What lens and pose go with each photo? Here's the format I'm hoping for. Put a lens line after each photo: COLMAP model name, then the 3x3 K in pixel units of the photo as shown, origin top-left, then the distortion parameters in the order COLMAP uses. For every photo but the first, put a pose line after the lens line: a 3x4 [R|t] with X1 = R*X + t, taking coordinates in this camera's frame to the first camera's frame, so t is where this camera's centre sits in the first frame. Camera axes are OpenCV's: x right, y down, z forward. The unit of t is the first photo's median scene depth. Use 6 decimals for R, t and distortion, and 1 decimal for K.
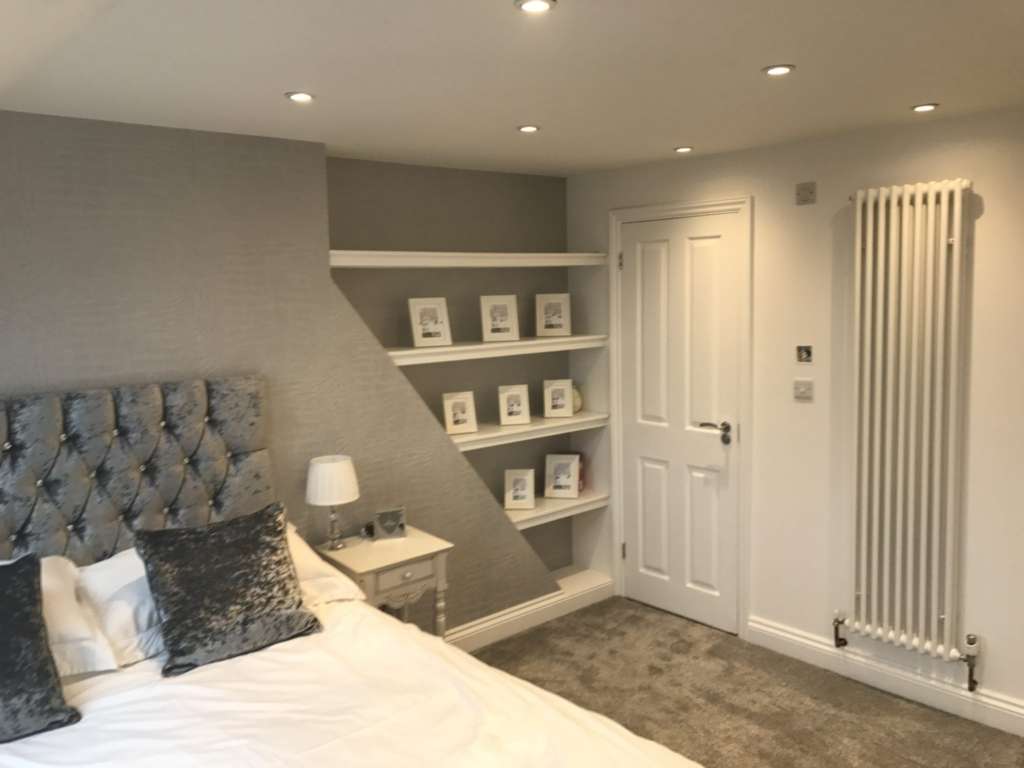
lens RADIAL K [[832.6, 0, 505.2], [0, 832.6, 372.2], [0, 0, 1]] dist [0.050137, -0.071090]
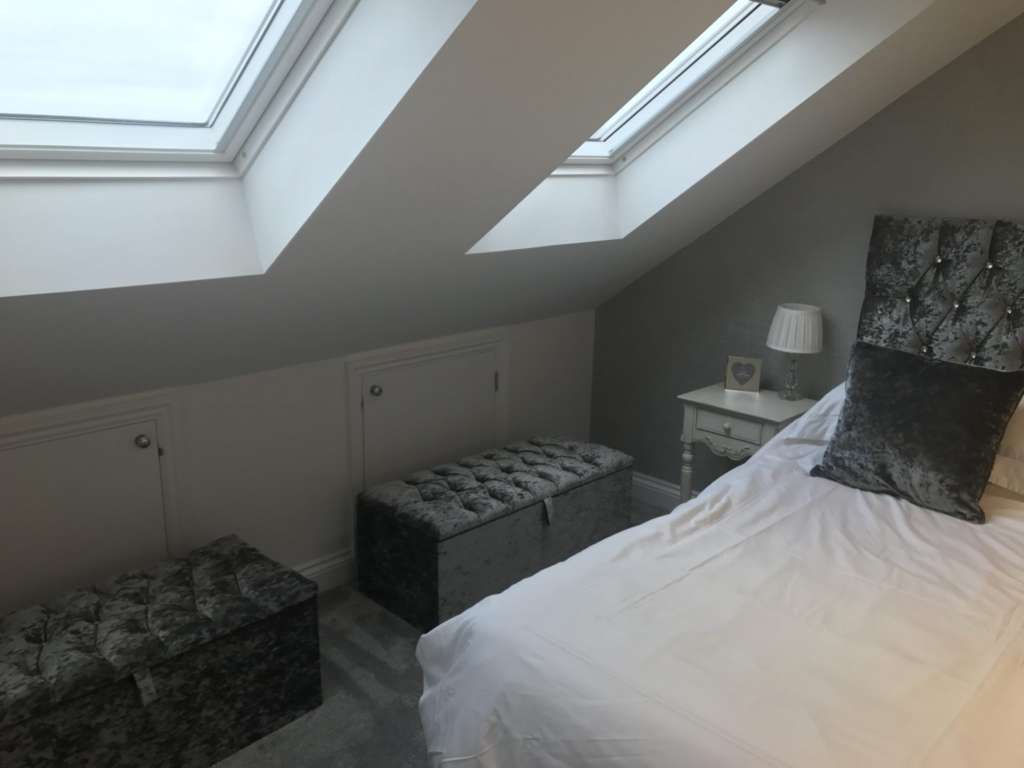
lens RADIAL K [[832.6, 0, 504.4], [0, 832.6, 384.2], [0, 0, 1]] dist [0.050137, -0.071090]
pose [[0.065405, 0.286037, -0.955984, 0.240318], [-0.108881, 0.954361, 0.278102, 0.007672], [0.991901, 0.085899, 0.093564, 0.159709]]
